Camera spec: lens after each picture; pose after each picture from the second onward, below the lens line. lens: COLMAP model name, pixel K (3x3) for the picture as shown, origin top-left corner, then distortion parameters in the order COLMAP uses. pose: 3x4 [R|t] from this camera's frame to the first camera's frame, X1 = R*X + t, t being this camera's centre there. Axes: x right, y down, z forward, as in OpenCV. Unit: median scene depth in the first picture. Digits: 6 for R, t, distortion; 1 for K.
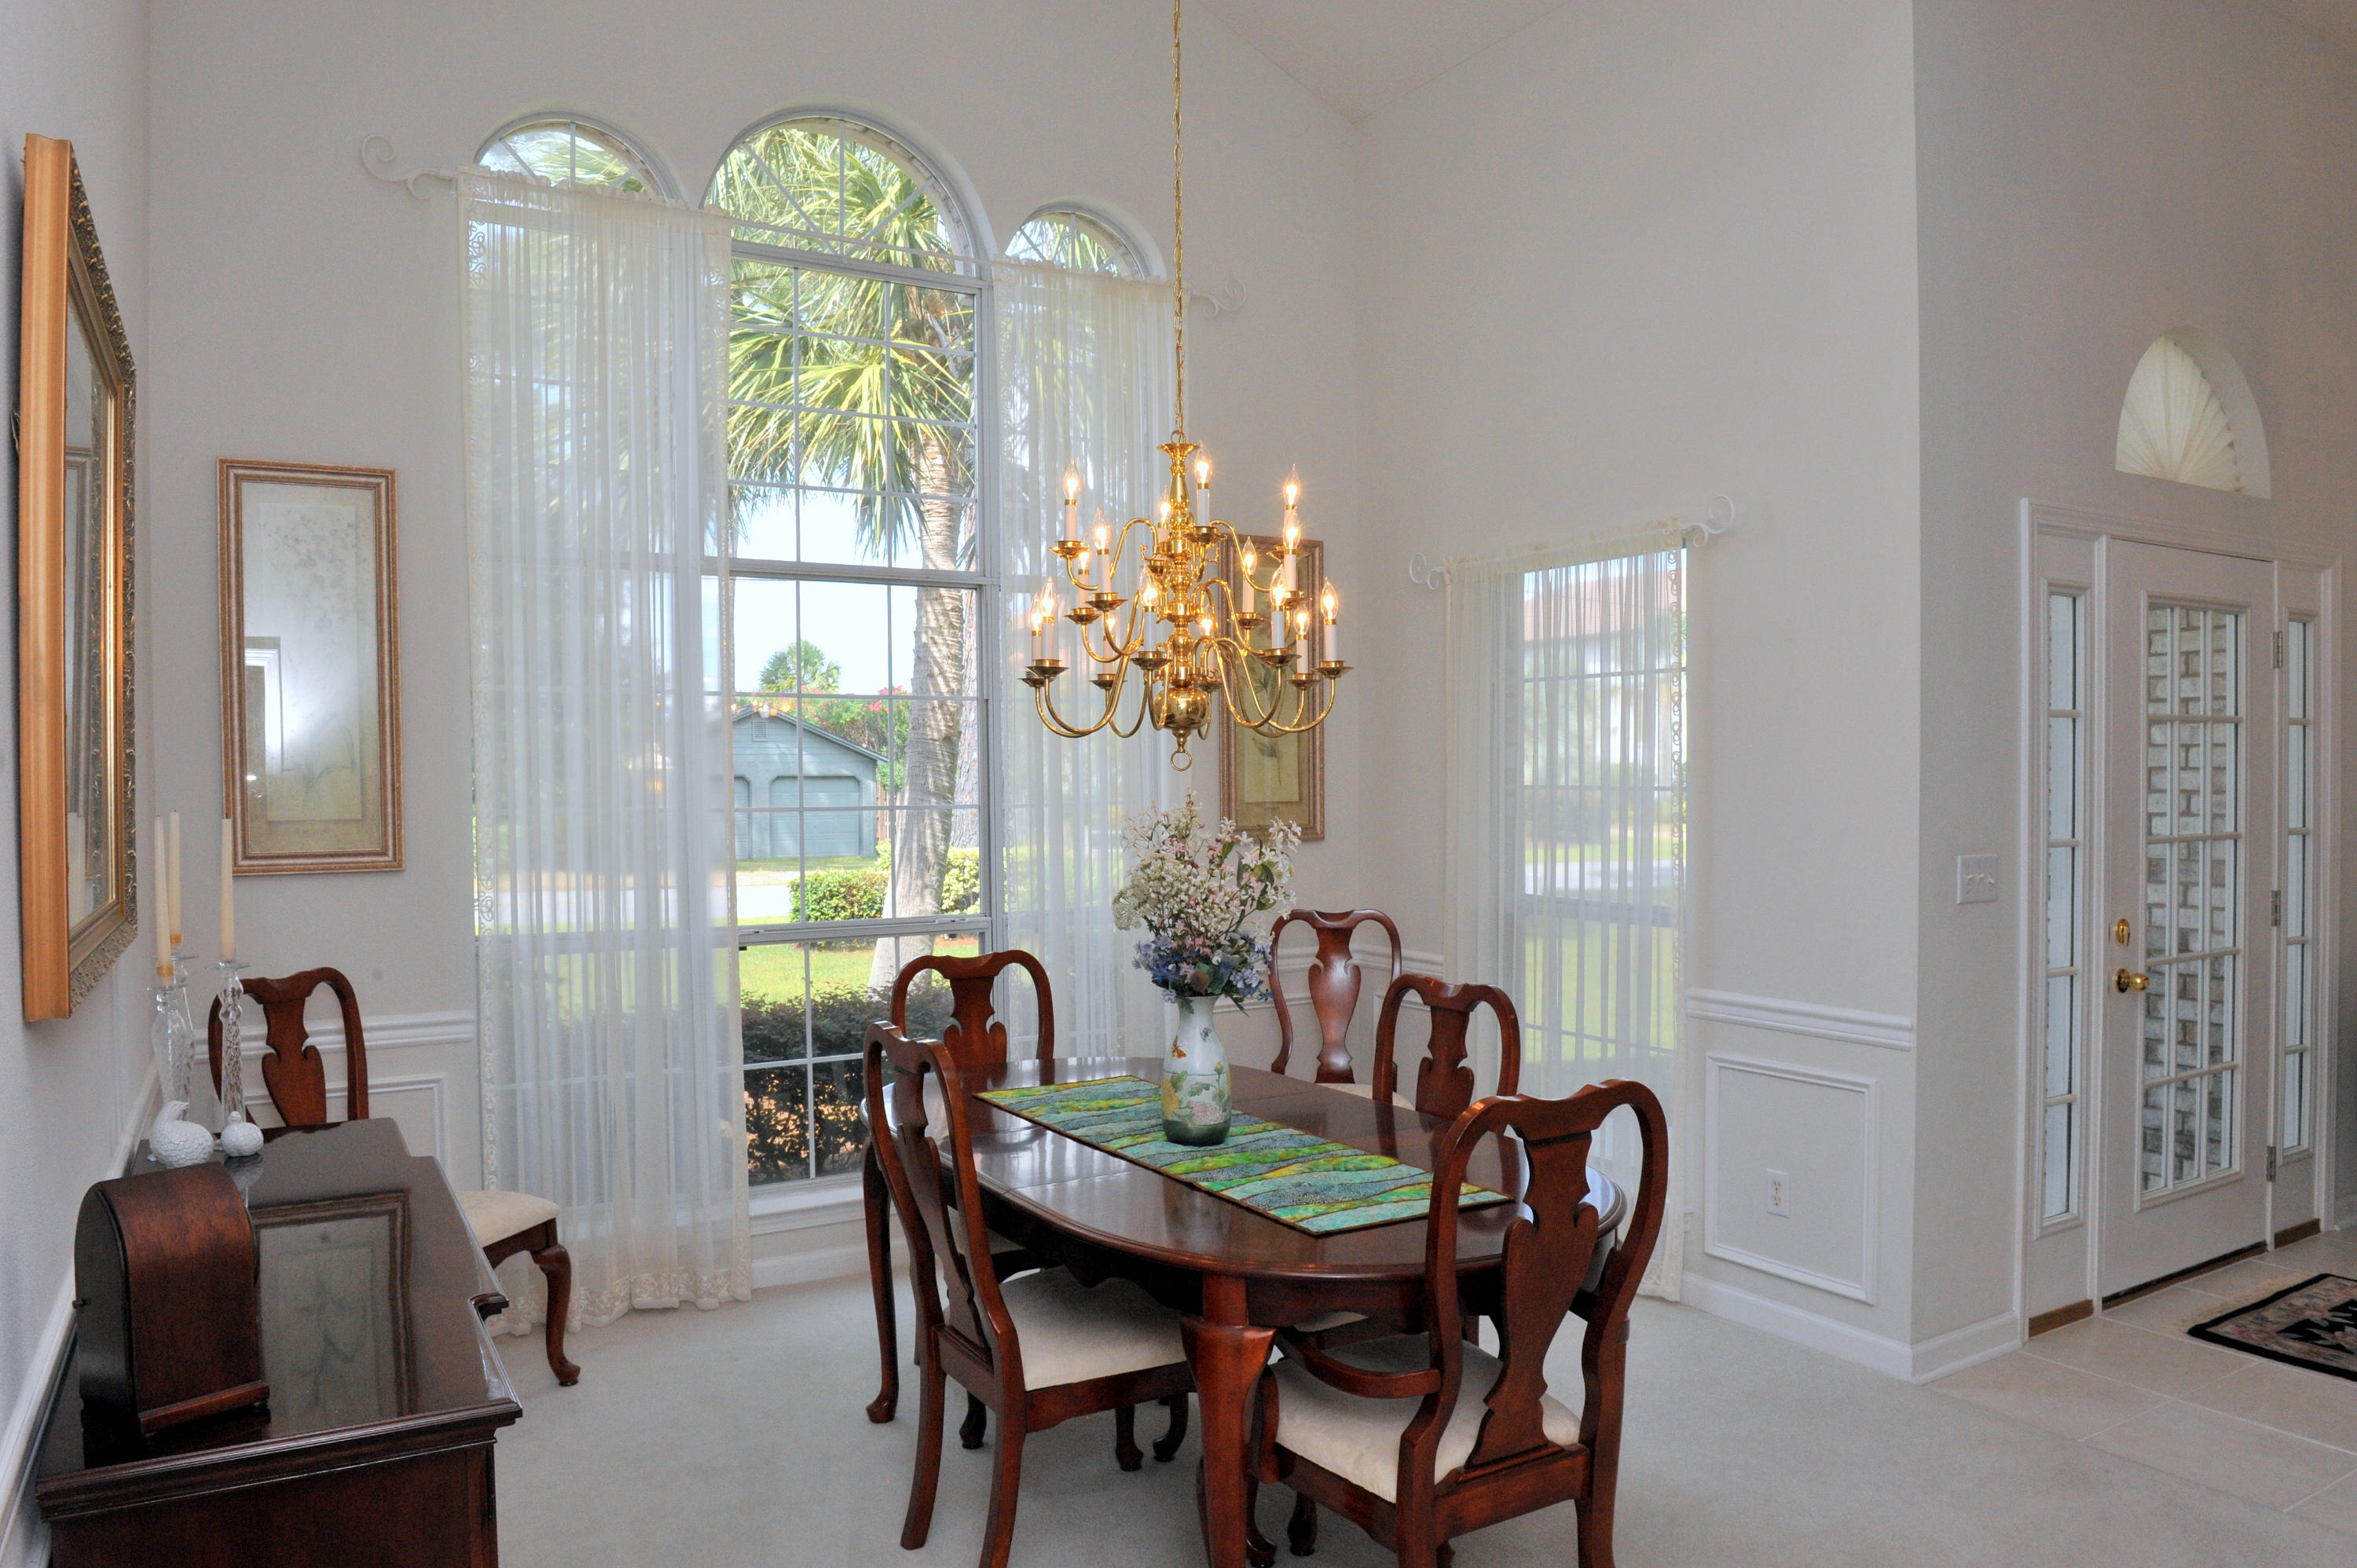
lens RADIAL K [[1677.6, 0, 1184.5], [0, 1677.6, 818.0], [0, 0, 1]] dist [-0.044840, 0.000154]
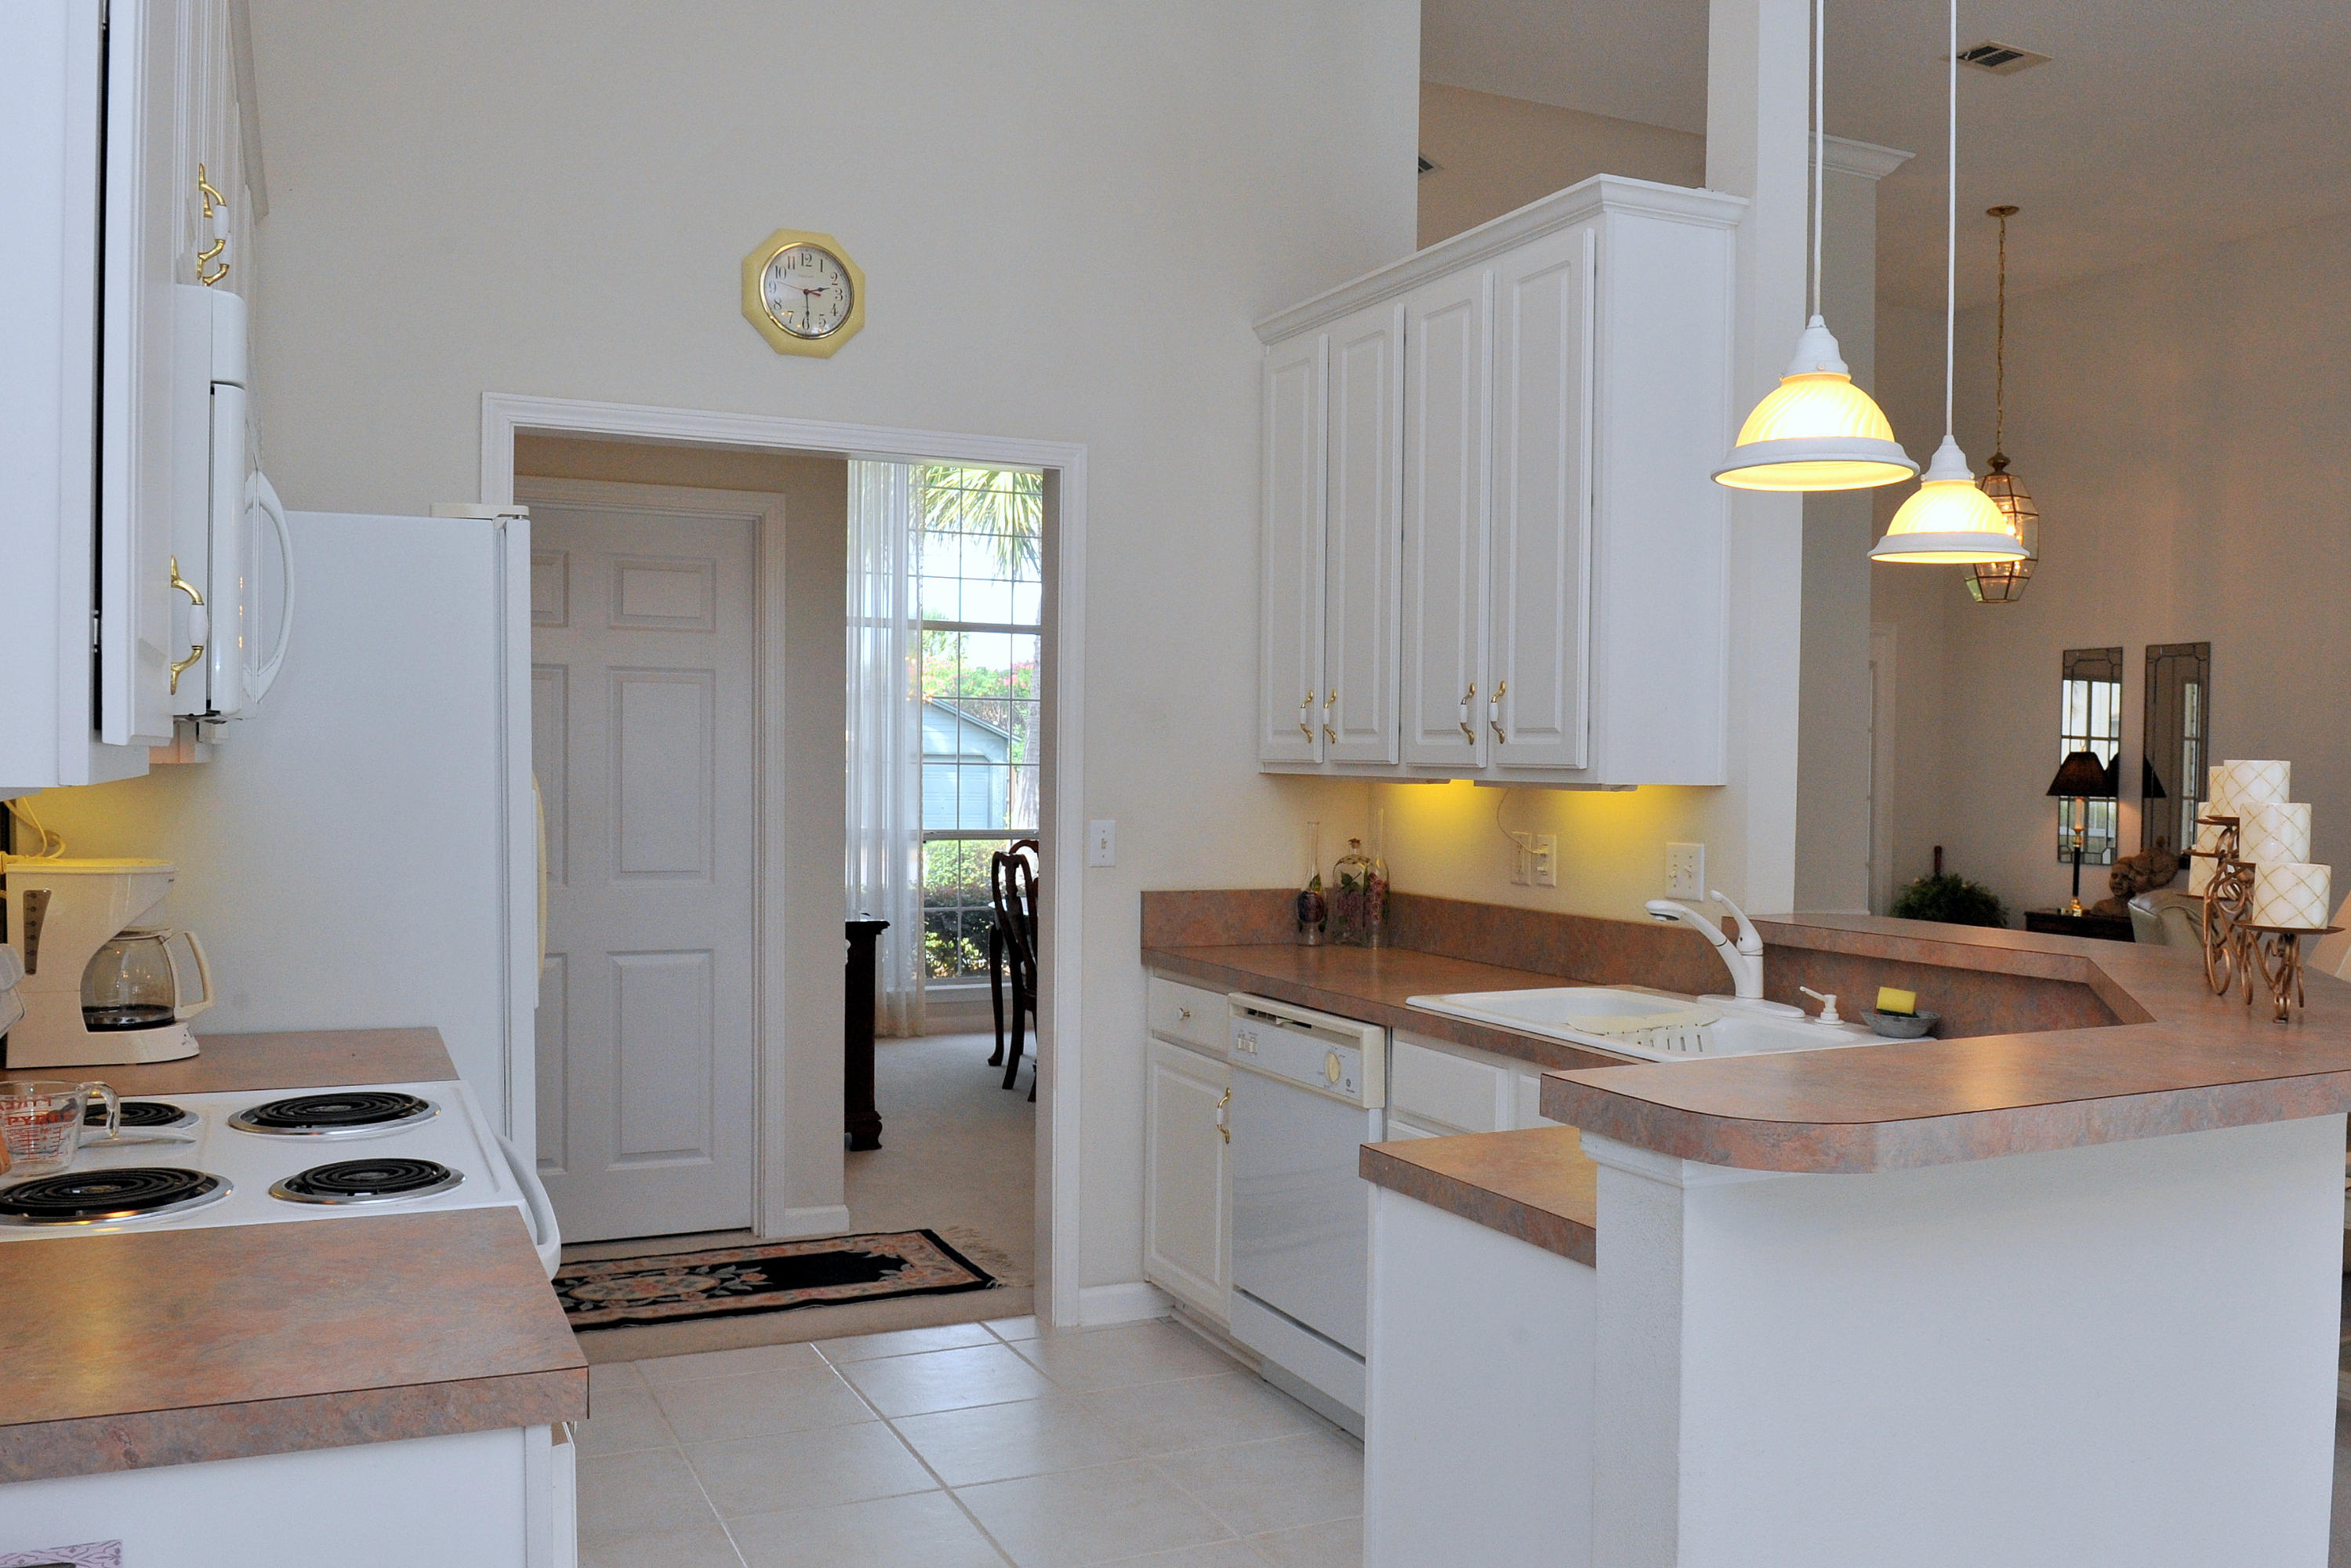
lens RADIAL K [[1924.3, 0, 1175.5], [0, 1924.3, 784.0], [0, 0, 1]] dist [0.109702, -0.000286]
pose [[0.995035, 0.029833, -0.094952, 0.127196], [-0.031251, 0.999421, -0.013483, 0.021006], [0.094495, 0.016383, 0.995391, -0.666580]]
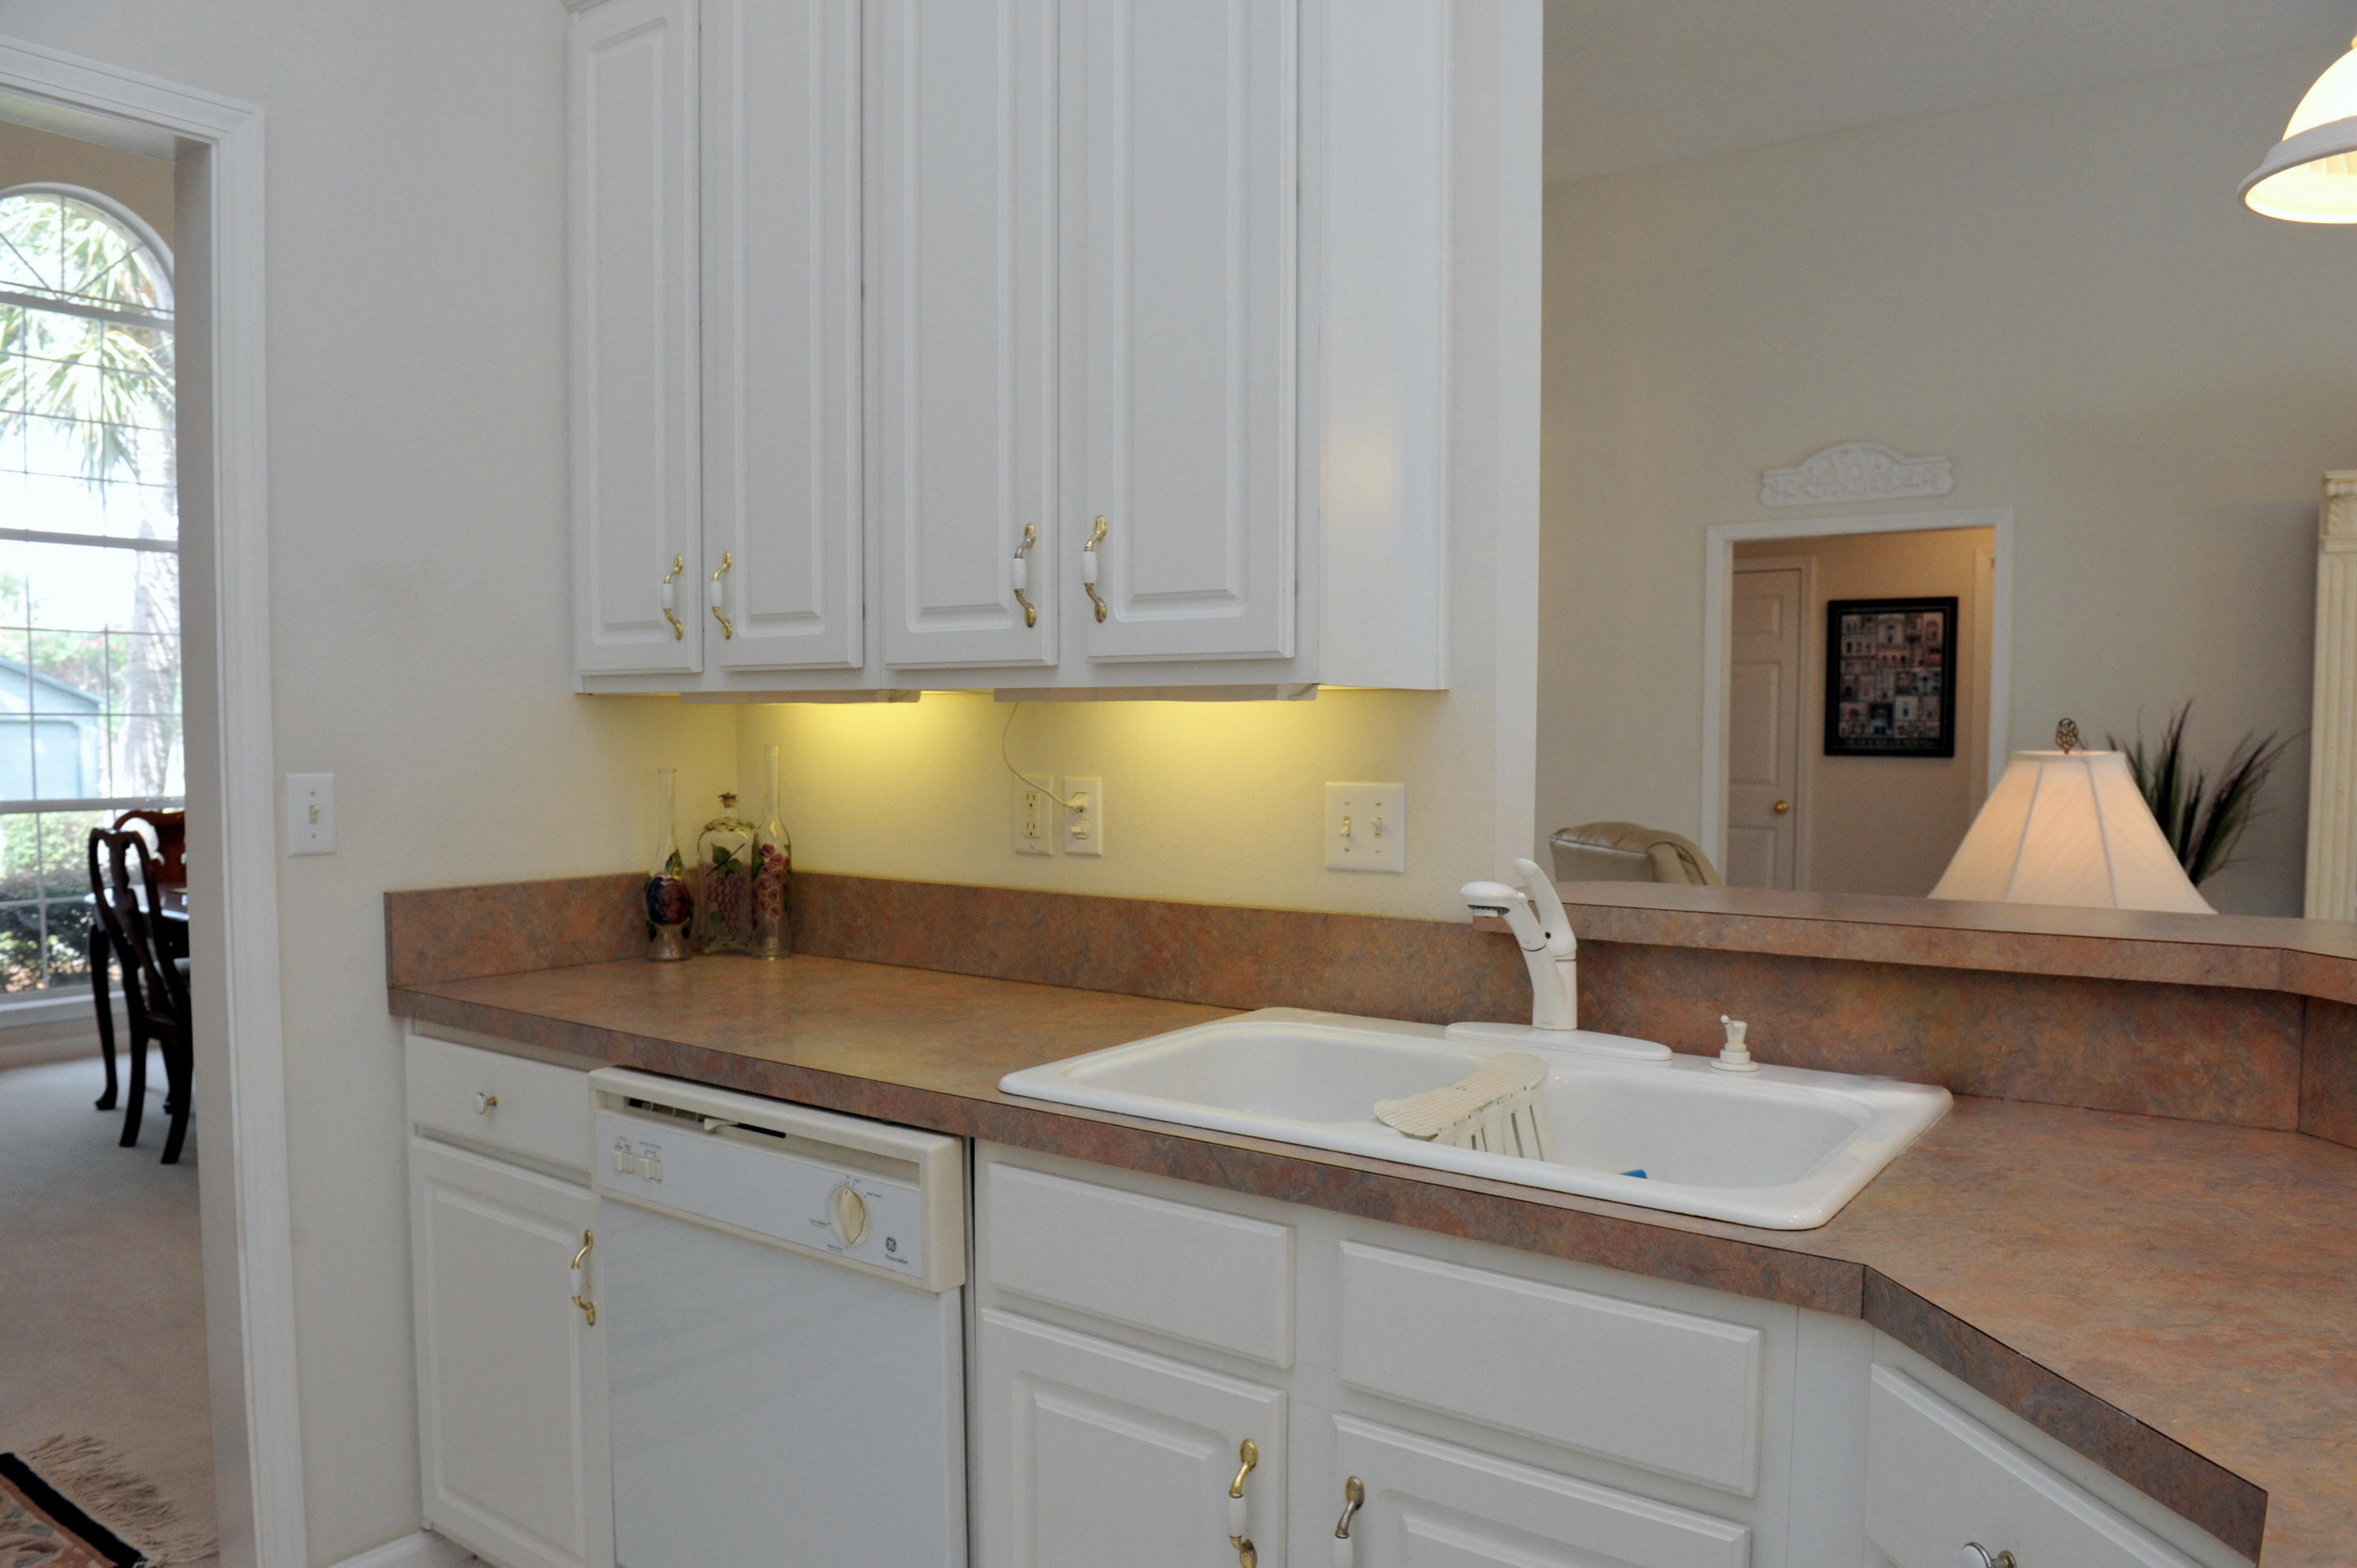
lens RADIAL K [[1677.6, 0, 1184.5], [0, 1677.6, 818.0], [0, 0, 1]] dist [-0.044840, 0.000154]
pose [[0.920756, -0.002458, 0.390131, 0.064150], [-0.006849, 0.999724, 0.022465, 0.026141], [-0.390078, -0.023357, 0.920485, -0.342503]]
